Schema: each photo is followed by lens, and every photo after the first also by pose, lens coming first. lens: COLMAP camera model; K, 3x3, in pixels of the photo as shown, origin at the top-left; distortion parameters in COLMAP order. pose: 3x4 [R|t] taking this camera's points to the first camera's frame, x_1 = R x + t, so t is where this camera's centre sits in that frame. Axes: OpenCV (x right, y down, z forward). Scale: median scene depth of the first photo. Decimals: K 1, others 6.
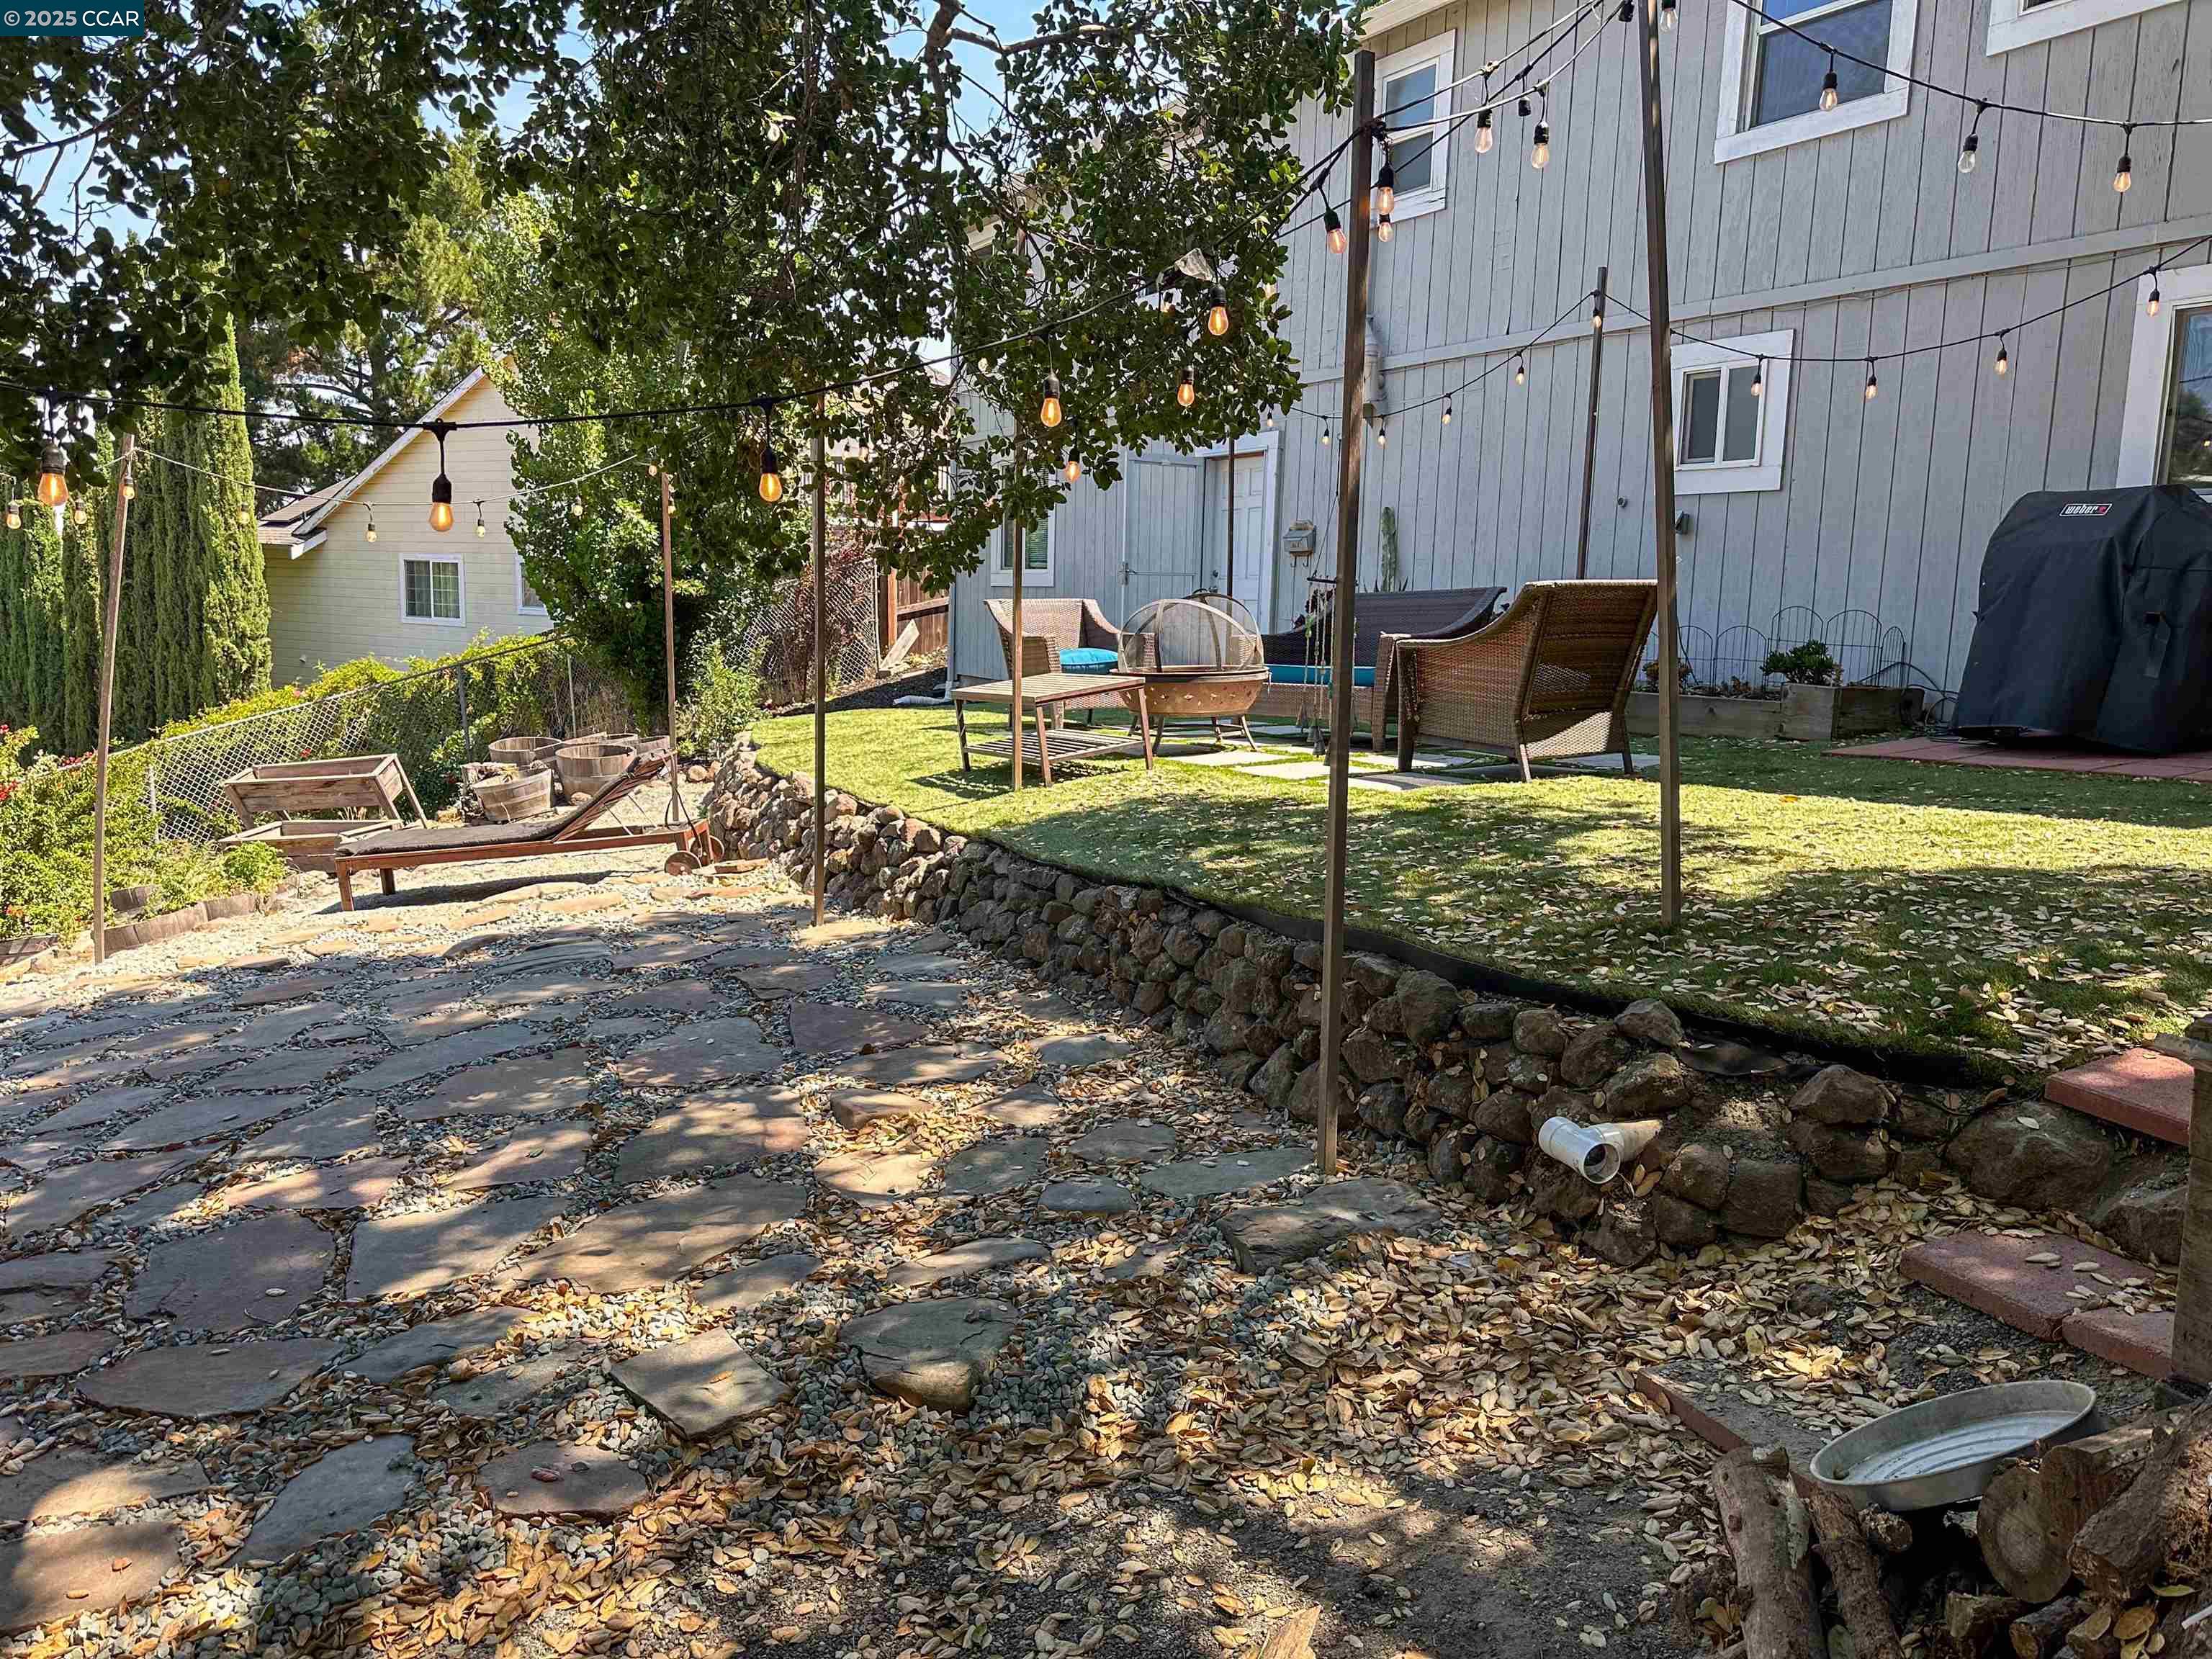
lens RADIAL K [[1501.5, 0, 1146.3], [0, 1501.5, 824.6], [0, 0, 1]] dist [0.095282, -0.118822]
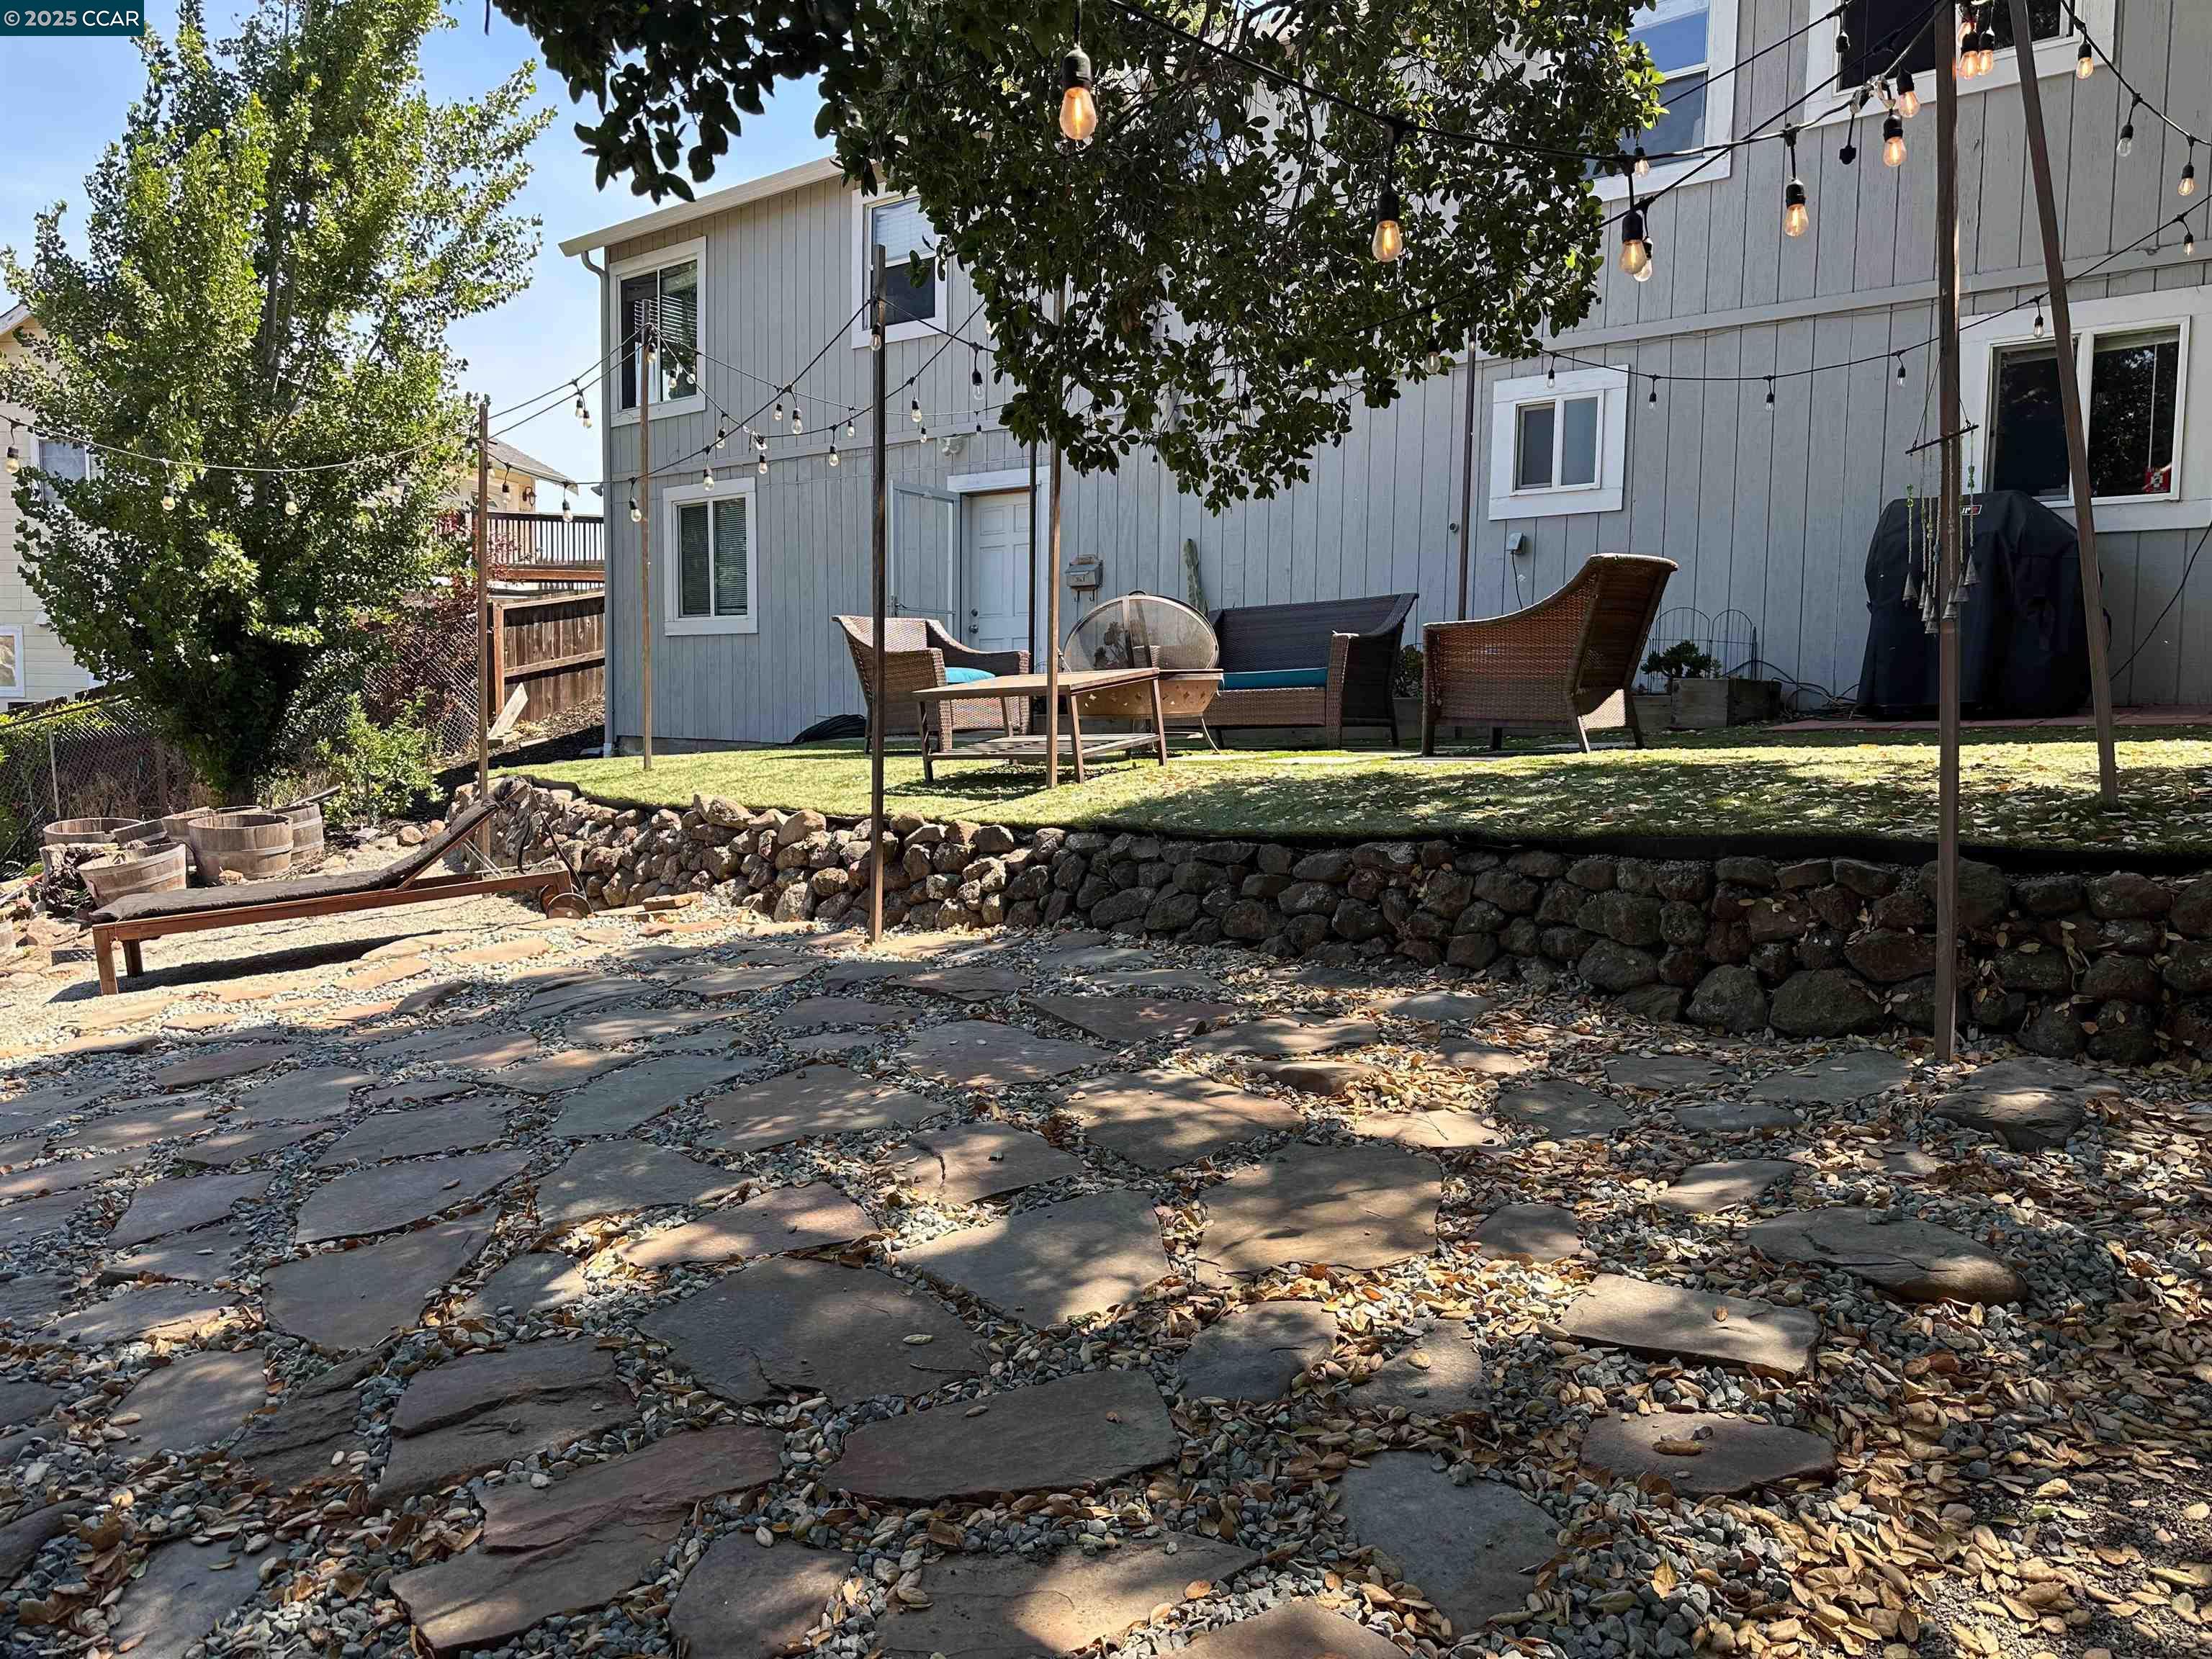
lens RADIAL K [[1488.8, 0, 1152.3], [0, 1488.8, 826.5], [0, 0, 1]] dist [0.161820, -0.291836]
pose [[0.942151, -0.039681, 0.332832, -0.281031], [0.060051, 0.996885, -0.051137, 0.042973], [-0.329766, 0.068166, 0.941598, 0.109108]]
